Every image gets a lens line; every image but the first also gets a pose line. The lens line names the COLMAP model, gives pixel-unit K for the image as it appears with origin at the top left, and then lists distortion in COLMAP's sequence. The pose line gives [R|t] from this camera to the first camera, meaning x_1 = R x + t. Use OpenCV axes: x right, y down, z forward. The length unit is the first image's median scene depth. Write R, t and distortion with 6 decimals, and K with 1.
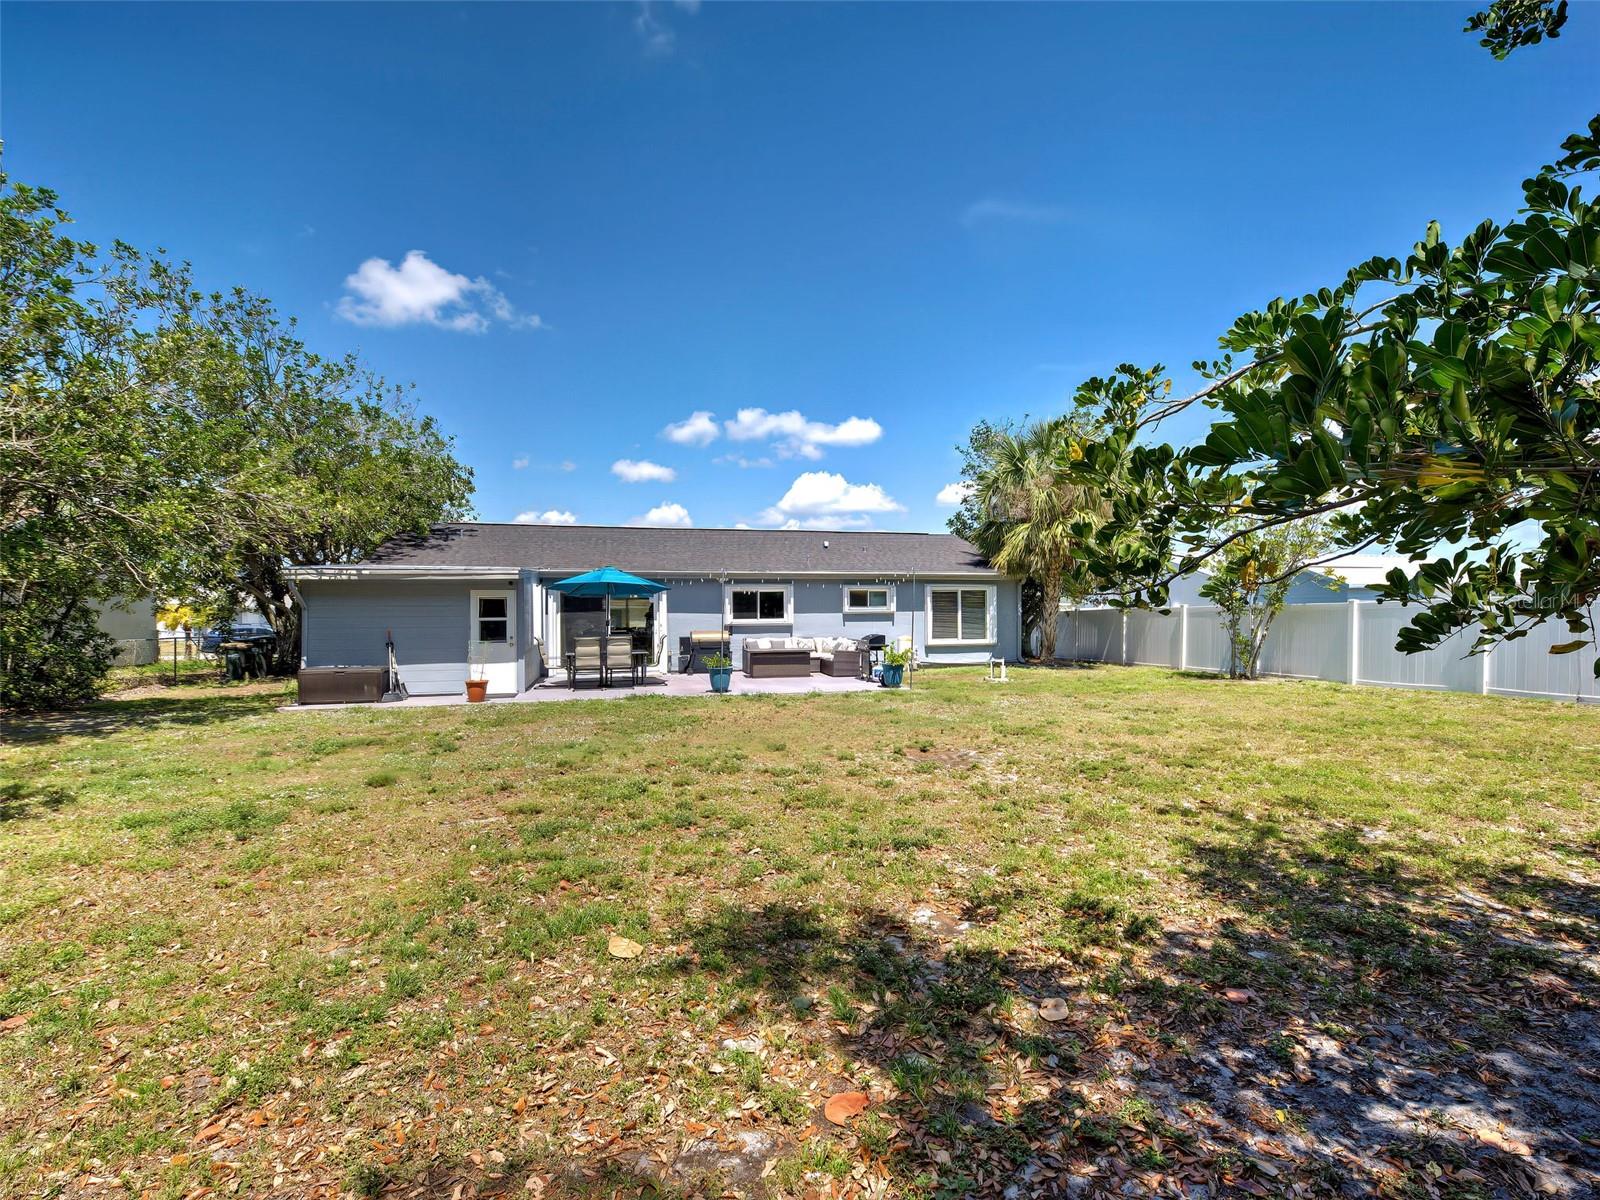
lens RADIAL K [[747.5, 0, 800.0], [0, 747.5, 600.0], [0, 0, 1]] dist [-0.005060, -0.001232]
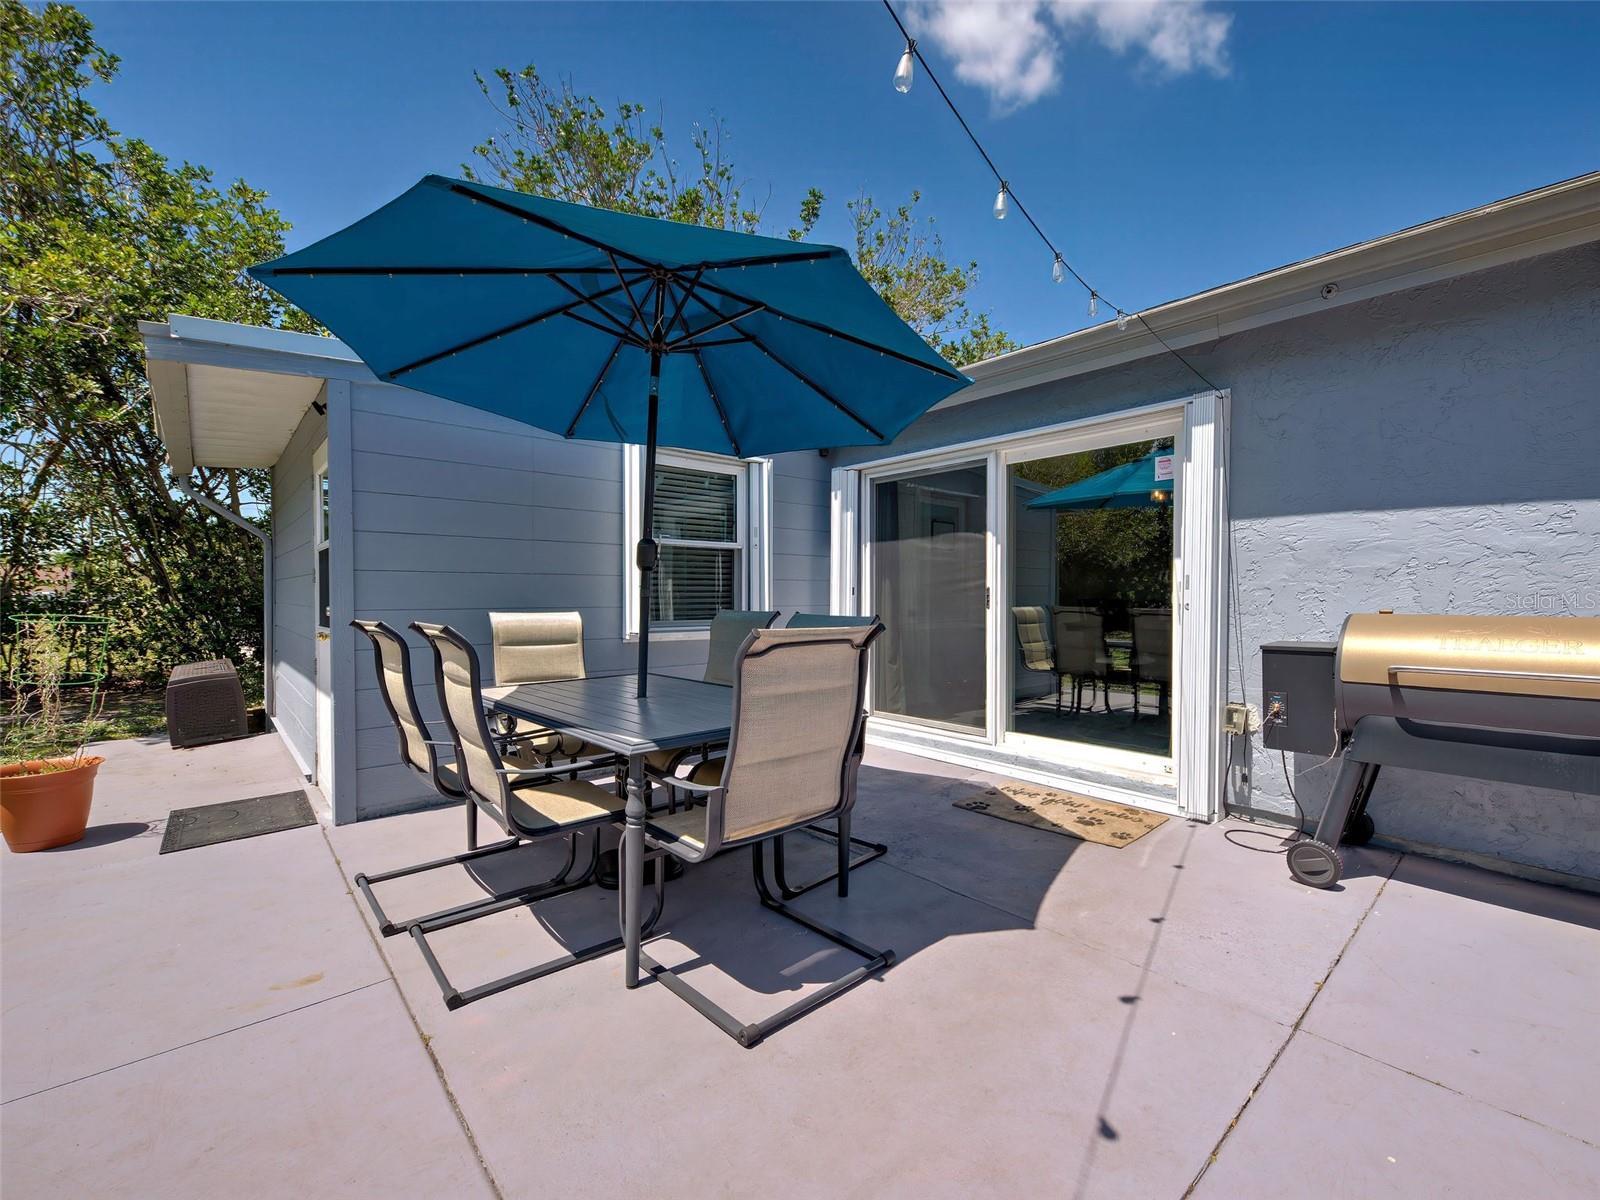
lens RADIAL K [[708.0, 0, 800.0], [0, 708.0, 600.0], [0, 0, 1]] dist [0.002778, 0.000380]
pose [[0.465508, 0.014219, -0.884929, -0.063122], [0.010149, 0.999719, 0.021402, 0.034218], [0.884985, -0.018944, 0.465233, 0.824278]]
